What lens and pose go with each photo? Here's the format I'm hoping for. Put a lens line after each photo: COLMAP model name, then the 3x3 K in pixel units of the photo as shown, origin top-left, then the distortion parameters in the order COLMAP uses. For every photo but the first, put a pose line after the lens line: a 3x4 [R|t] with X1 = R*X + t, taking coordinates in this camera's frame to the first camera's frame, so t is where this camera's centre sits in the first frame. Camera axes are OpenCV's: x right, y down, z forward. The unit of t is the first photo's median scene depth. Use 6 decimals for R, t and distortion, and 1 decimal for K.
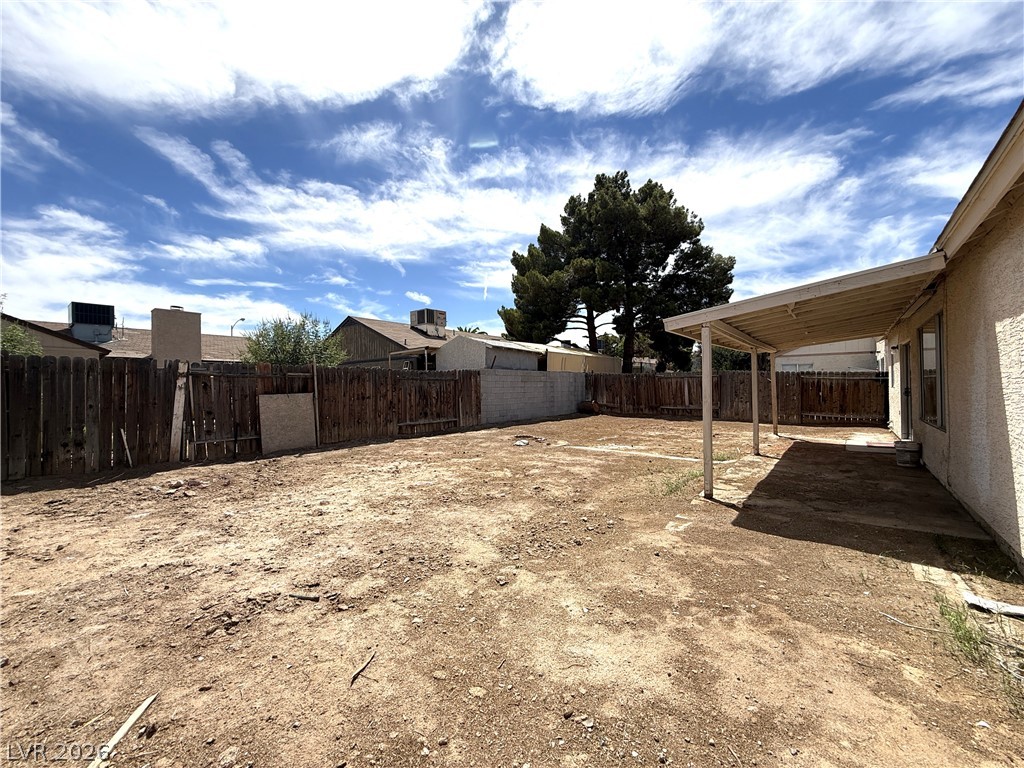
lens RADIAL K [[408.2, 0, 507.4], [0, 408.2, 384.0], [0, 0, 1]] dist [0.000992, -0.000430]
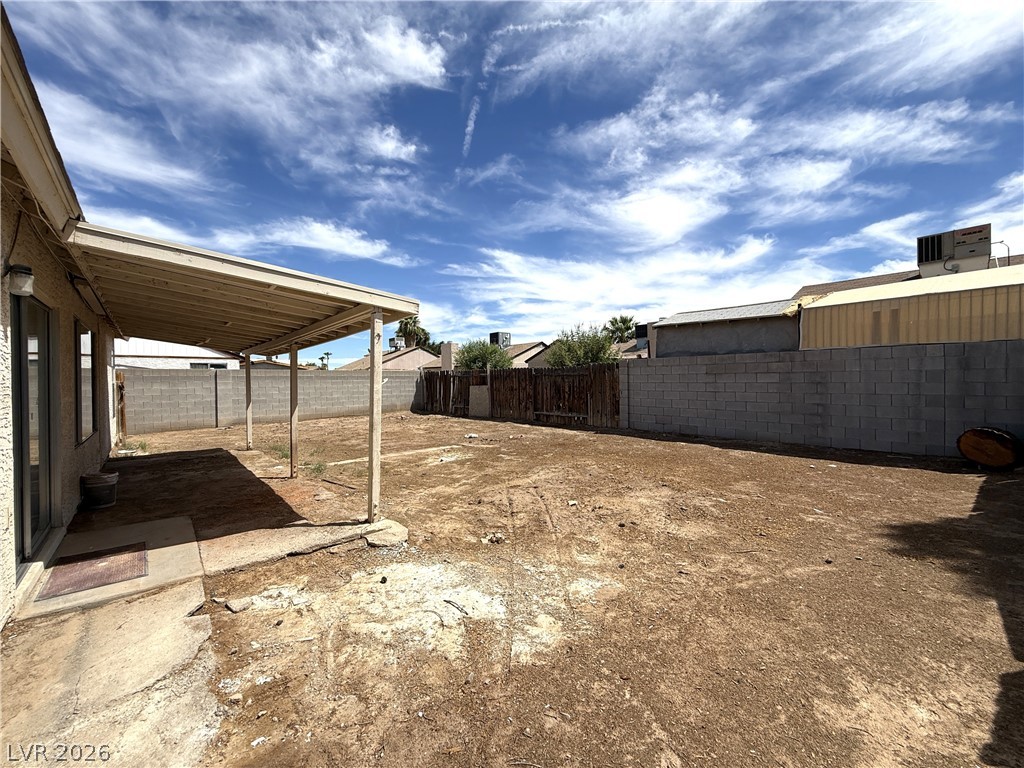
lens RADIAL K [[408.2, 0, 506.3], [0, 408.2, 381.8], [0, 0, 1]] dist [0.000992, -0.000430]
pose [[-0.163298, 0.018126, -0.986410, 0.772269], [0.019565, 0.999694, 0.015131, -0.010682], [0.986383, -0.016828, -0.163603, 0.904247]]
